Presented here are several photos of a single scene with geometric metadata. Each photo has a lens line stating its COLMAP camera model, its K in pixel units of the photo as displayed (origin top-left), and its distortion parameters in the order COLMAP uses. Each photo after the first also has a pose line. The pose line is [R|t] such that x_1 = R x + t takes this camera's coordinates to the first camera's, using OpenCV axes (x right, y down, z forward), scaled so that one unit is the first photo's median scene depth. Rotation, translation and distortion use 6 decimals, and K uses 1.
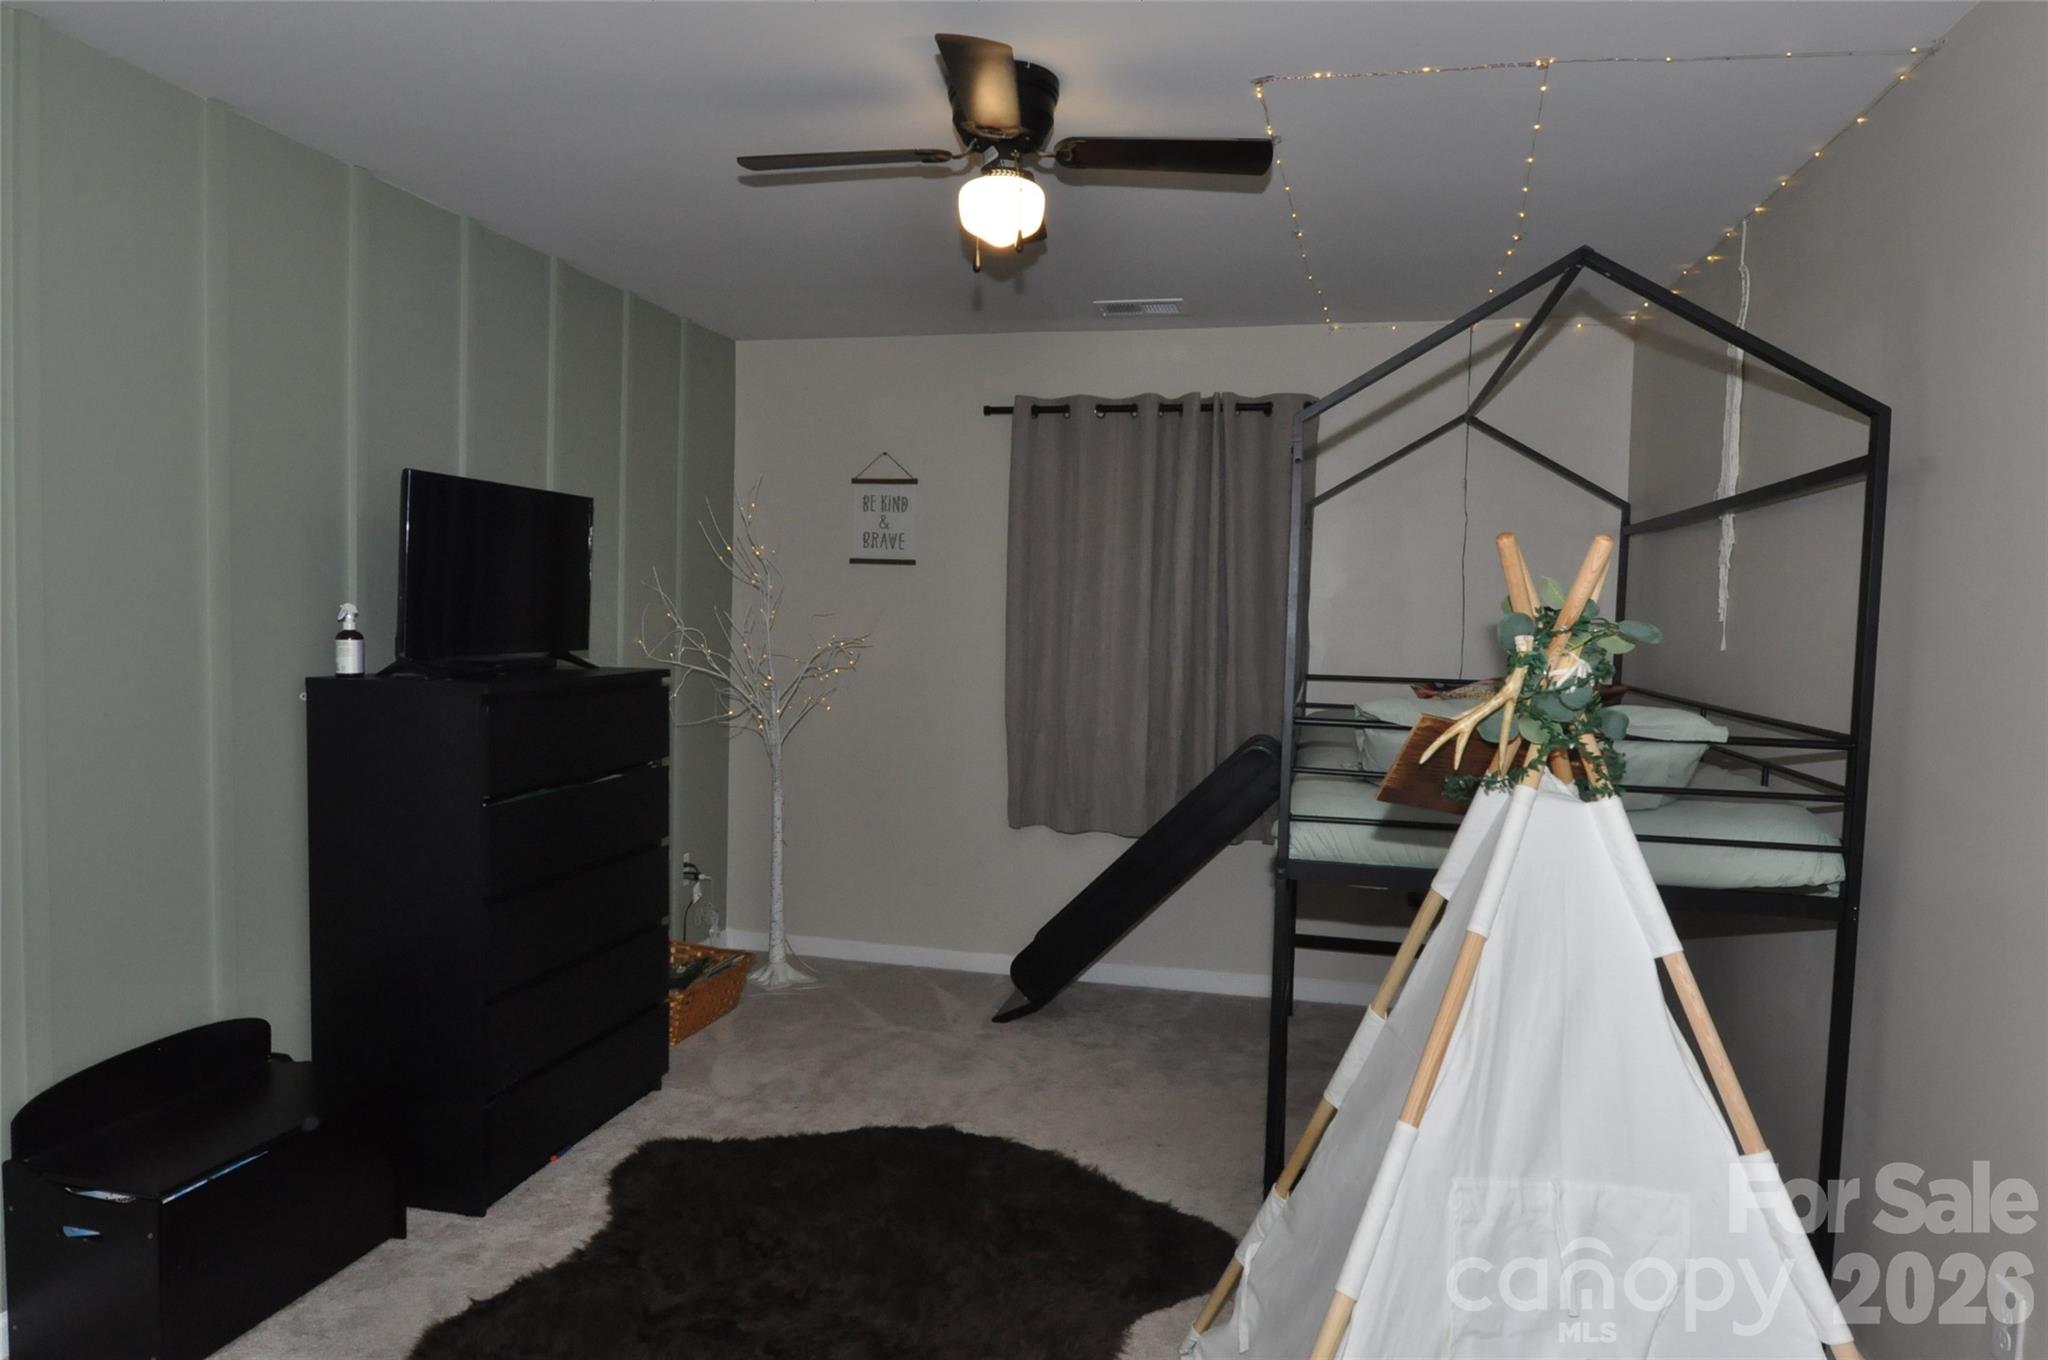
lens RADIAL K [[1259.8, 0, 1022.5], [0, 1259.8, 675.3], [0, 0, 1]] dist [-0.004953, -0.008734]
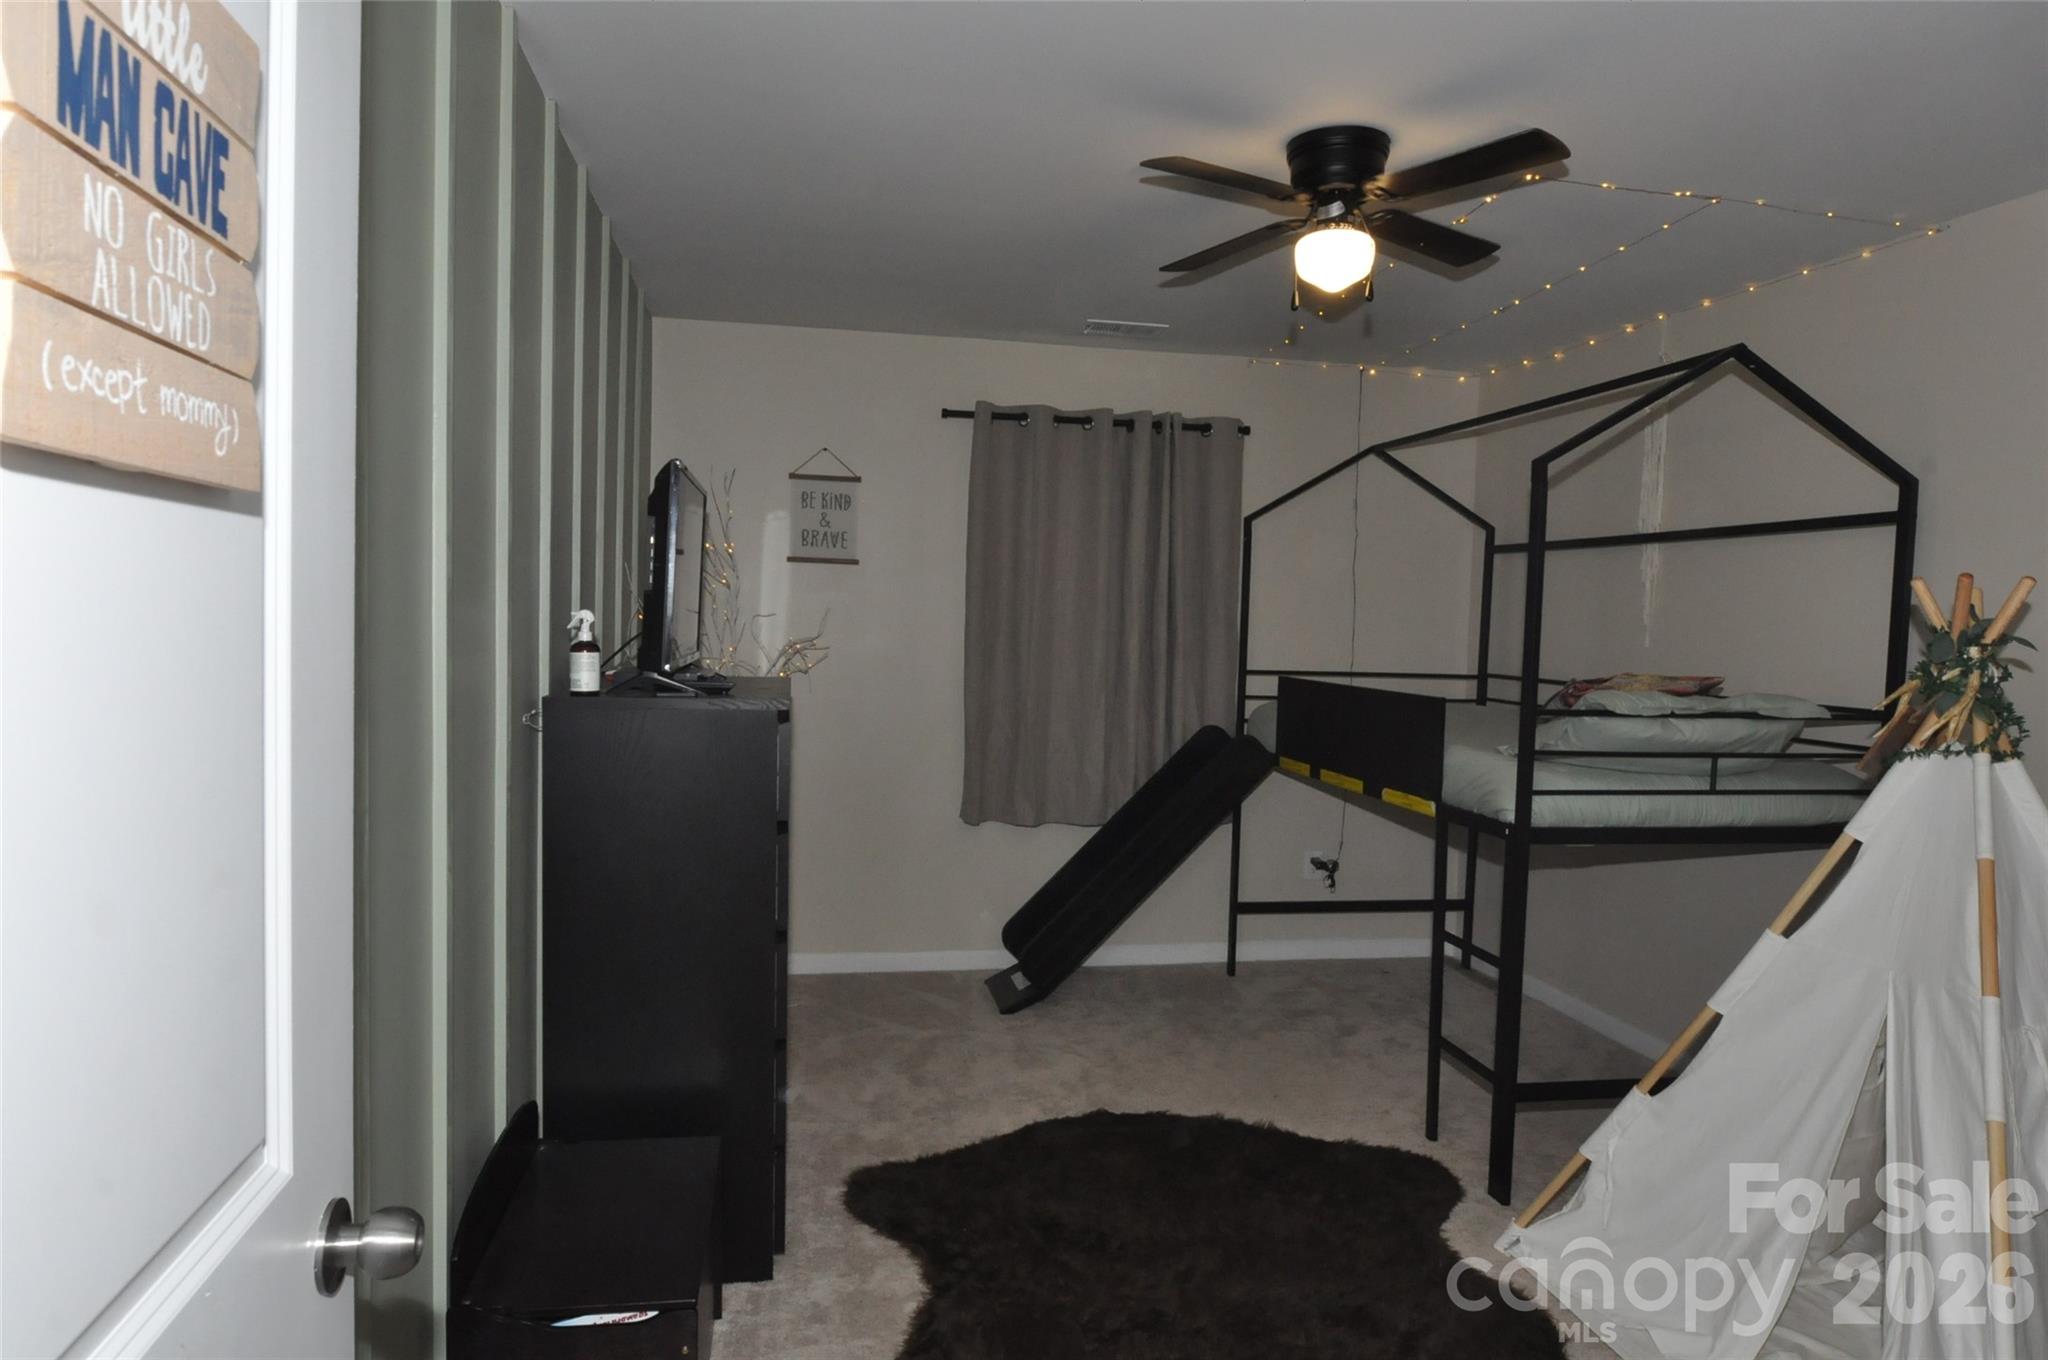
lens RADIAL K [[1259.8, 0, 1013.9], [0, 1259.8, 673.9], [0, 0, 1]] dist [-0.004953, -0.008734]
pose [[0.915095, -0.019141, 0.402783, -0.425478], [0.016679, 0.999815, 0.009620, -0.011448], [-0.402892, -0.002085, 0.915245, 0.059972]]
